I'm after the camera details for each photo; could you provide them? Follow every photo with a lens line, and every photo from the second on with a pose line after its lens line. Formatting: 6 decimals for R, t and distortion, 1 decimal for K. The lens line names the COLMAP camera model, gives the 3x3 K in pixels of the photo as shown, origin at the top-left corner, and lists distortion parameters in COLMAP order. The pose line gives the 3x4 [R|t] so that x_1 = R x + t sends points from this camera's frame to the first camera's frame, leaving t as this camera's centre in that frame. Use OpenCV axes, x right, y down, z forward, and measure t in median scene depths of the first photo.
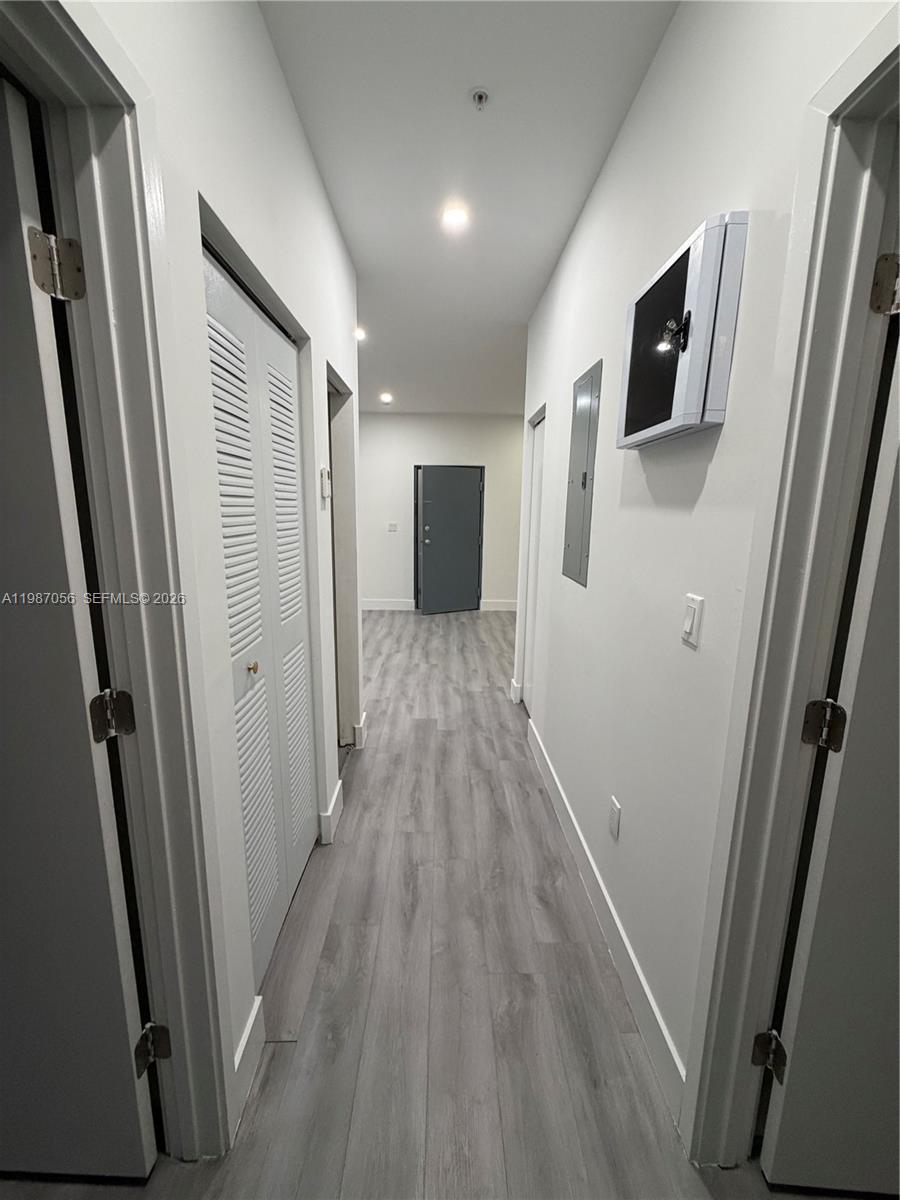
lens RADIAL K [[476.4, 0, 451.5], [0, 476.4, 595.9], [0, 0, 1]] dist [-0.000934, 0.000598]
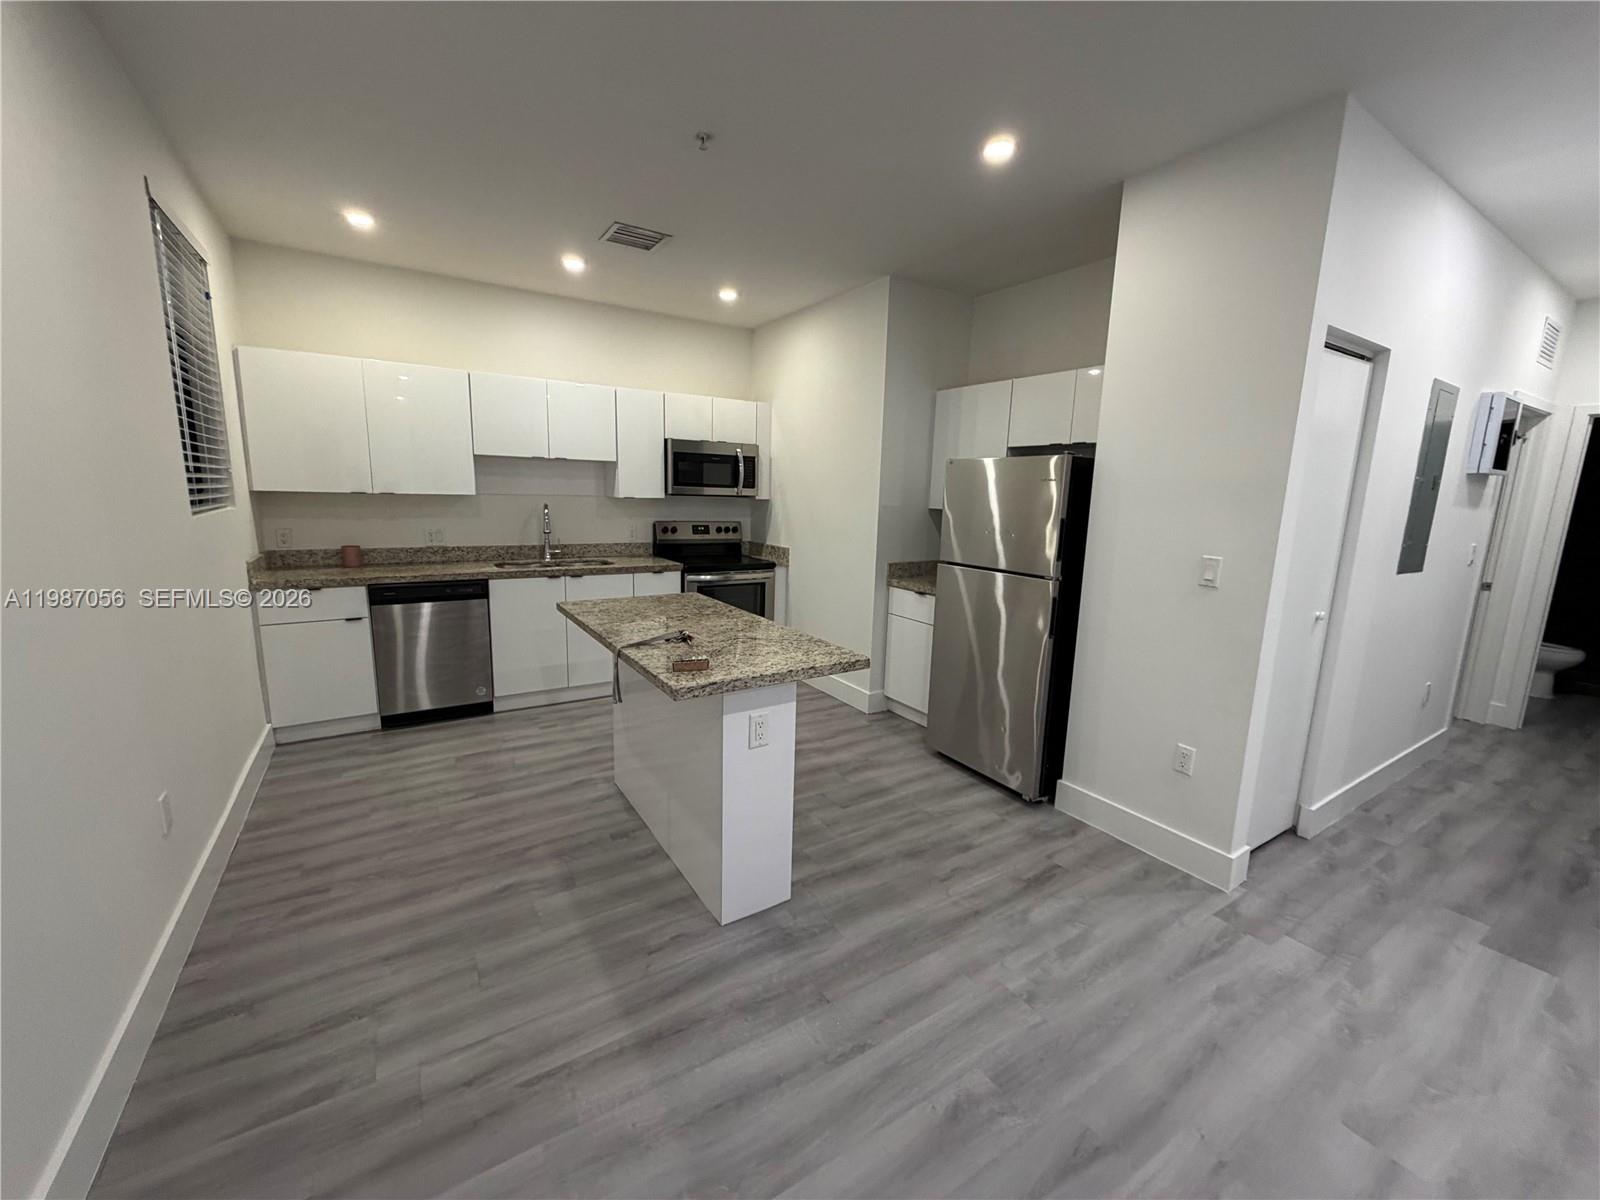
lens RADIAL K [[635.2, 0, 797.2], [0, 635.2, 600.3], [0, 0, 1]] dist [-0.000934, 0.000598]
pose [[-0.515473, -0.174432, 0.838964, -0.153681], [0.118160, 0.955241, 0.271206, -0.332120], [-0.848720, 0.238931, -0.471790, 1.811563]]
